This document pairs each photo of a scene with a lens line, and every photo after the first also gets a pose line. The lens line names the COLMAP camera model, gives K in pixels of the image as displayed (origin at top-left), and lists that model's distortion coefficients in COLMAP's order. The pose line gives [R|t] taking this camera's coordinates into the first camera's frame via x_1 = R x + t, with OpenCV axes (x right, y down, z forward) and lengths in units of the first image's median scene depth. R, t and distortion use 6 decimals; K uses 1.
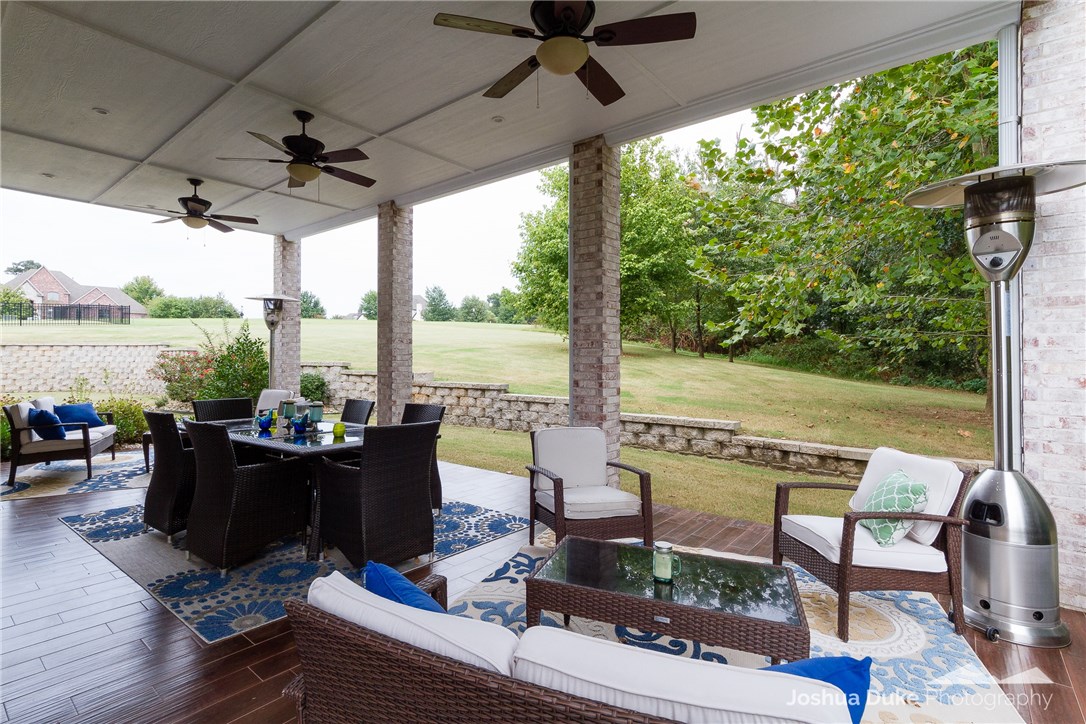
lens RADIAL K [[528.7, 0, 542.7], [0, 528.7, 357.6], [0, 0, 1]] dist [0.003032, -0.000211]
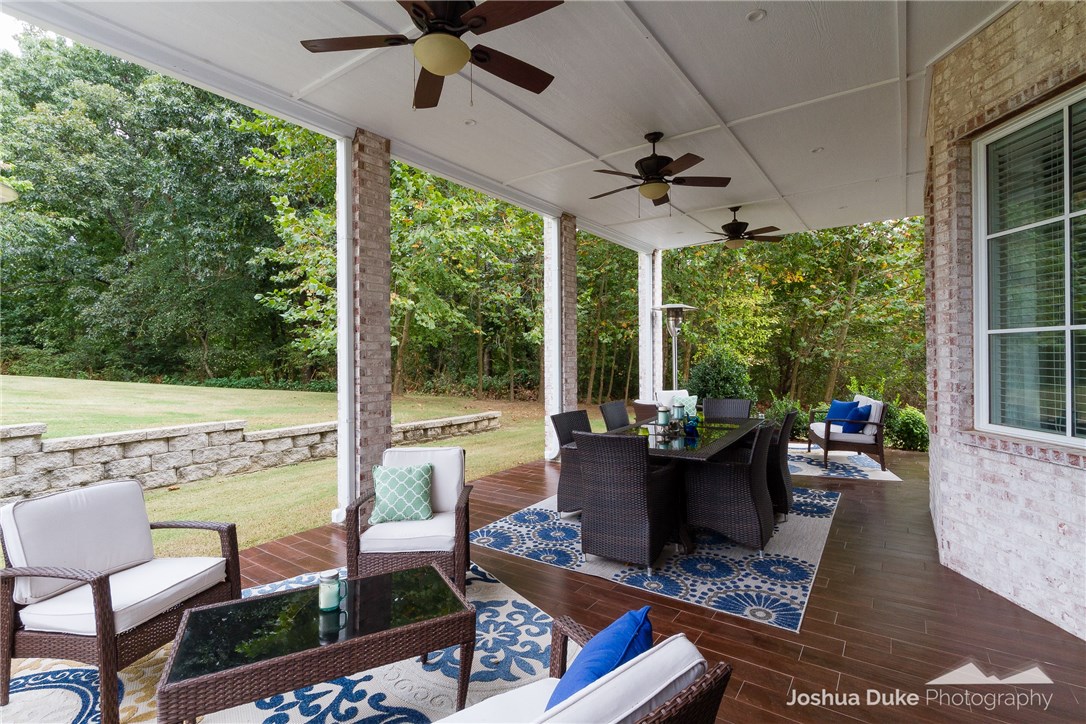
lens RADIAL K [[528.7, 0, 542.1], [0, 528.7, 364.2], [0, 0, 1]] dist [0.003032, -0.000211]
pose [[0.065674, 0.007301, -0.997814, 0.589062], [0.011950, 0.999896, 0.008102, -0.009989], [0.997770, -0.012456, 0.065580, 0.659110]]
